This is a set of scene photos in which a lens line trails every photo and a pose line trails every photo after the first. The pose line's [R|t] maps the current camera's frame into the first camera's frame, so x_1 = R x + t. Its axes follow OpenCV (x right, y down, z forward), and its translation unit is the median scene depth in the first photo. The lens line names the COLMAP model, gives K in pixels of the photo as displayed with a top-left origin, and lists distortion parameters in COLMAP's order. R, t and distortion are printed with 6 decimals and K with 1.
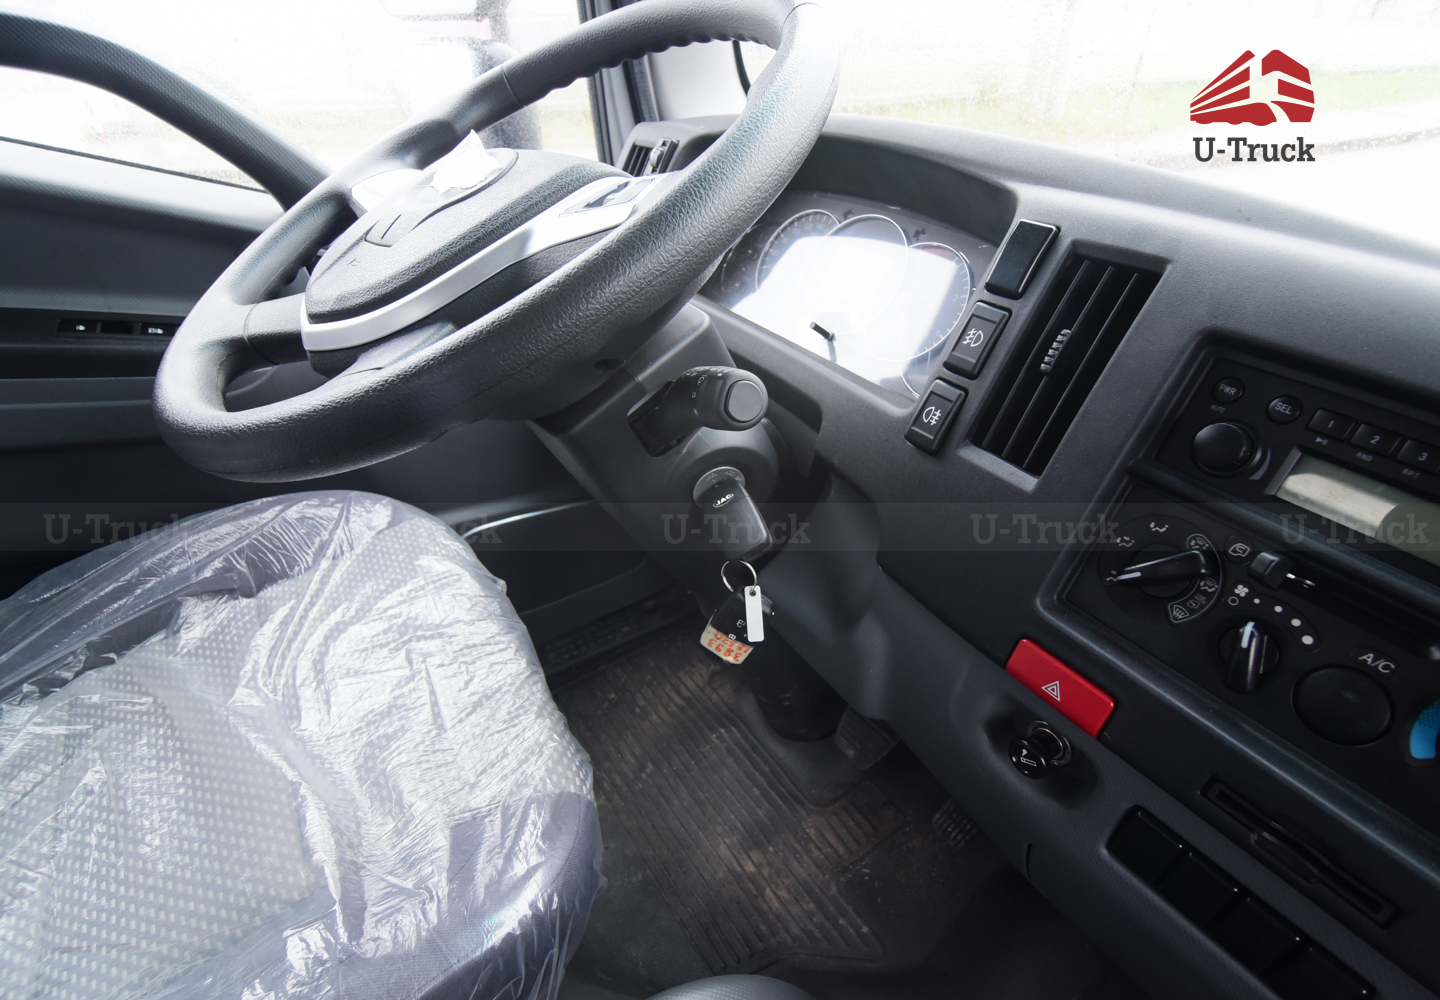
lens RADIAL K [[663.8, 0, 723.2], [0, 663.8, 500.5], [0, 0, 1]] dist [-0.014822, -0.006776]
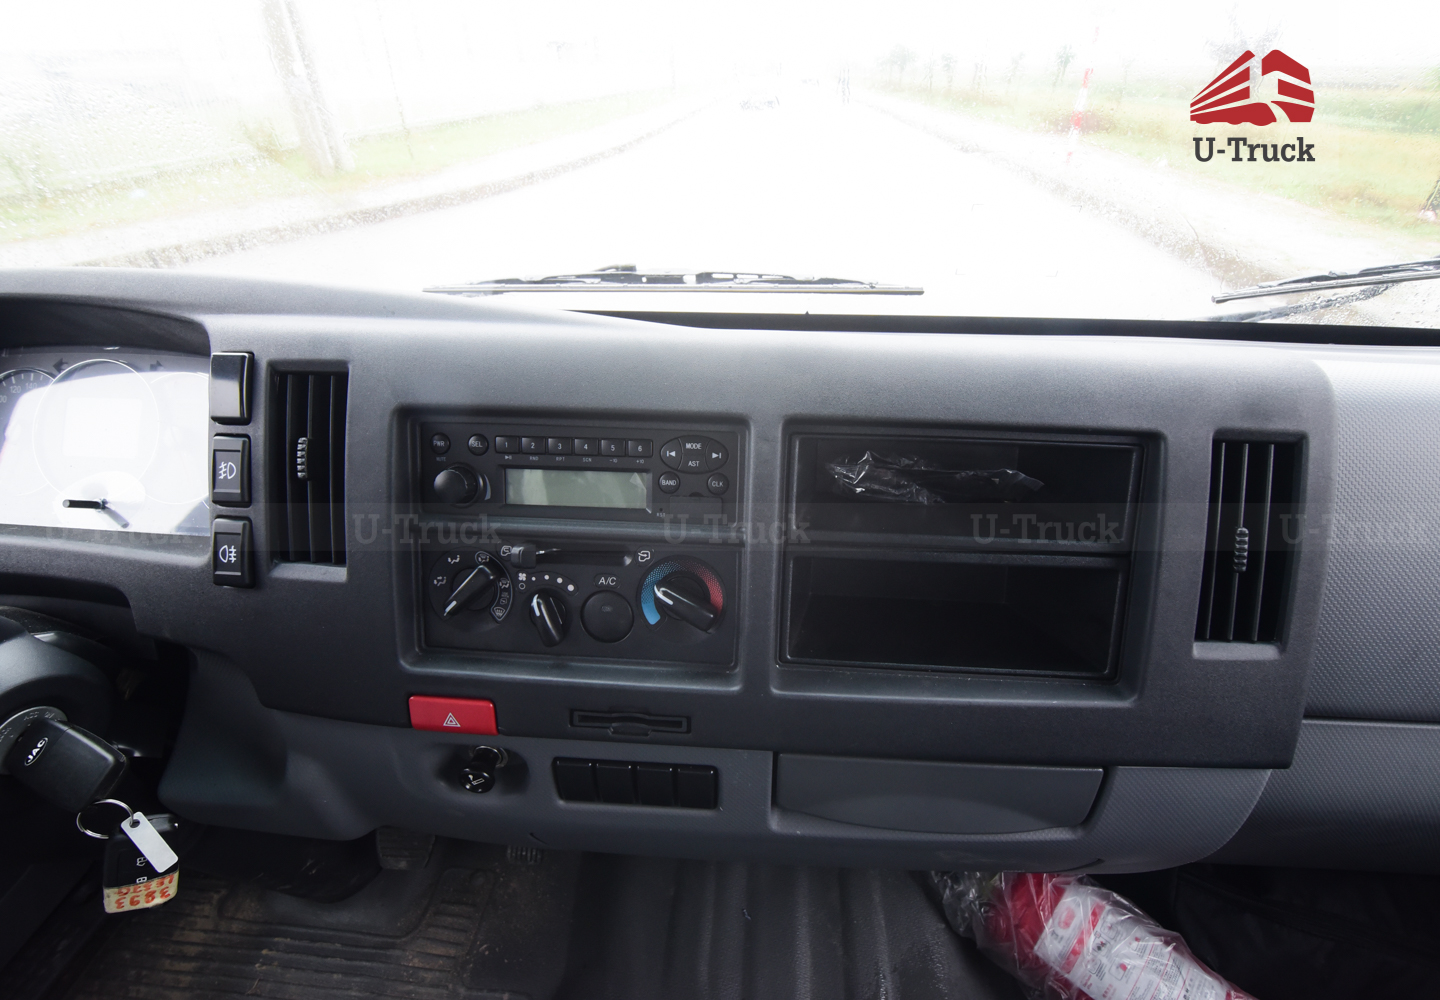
lens RADIAL K [[663.8, 0, 724.6], [0, 663.8, 498.5], [0, 0, 1]] dist [-0.014822, -0.006776]
pose [[0.638520, -0.421547, 0.643887, 0.167236], [0.453554, 0.882034, 0.127687, 0.008333], [-0.621756, 0.210507, 0.754391, -0.191576]]
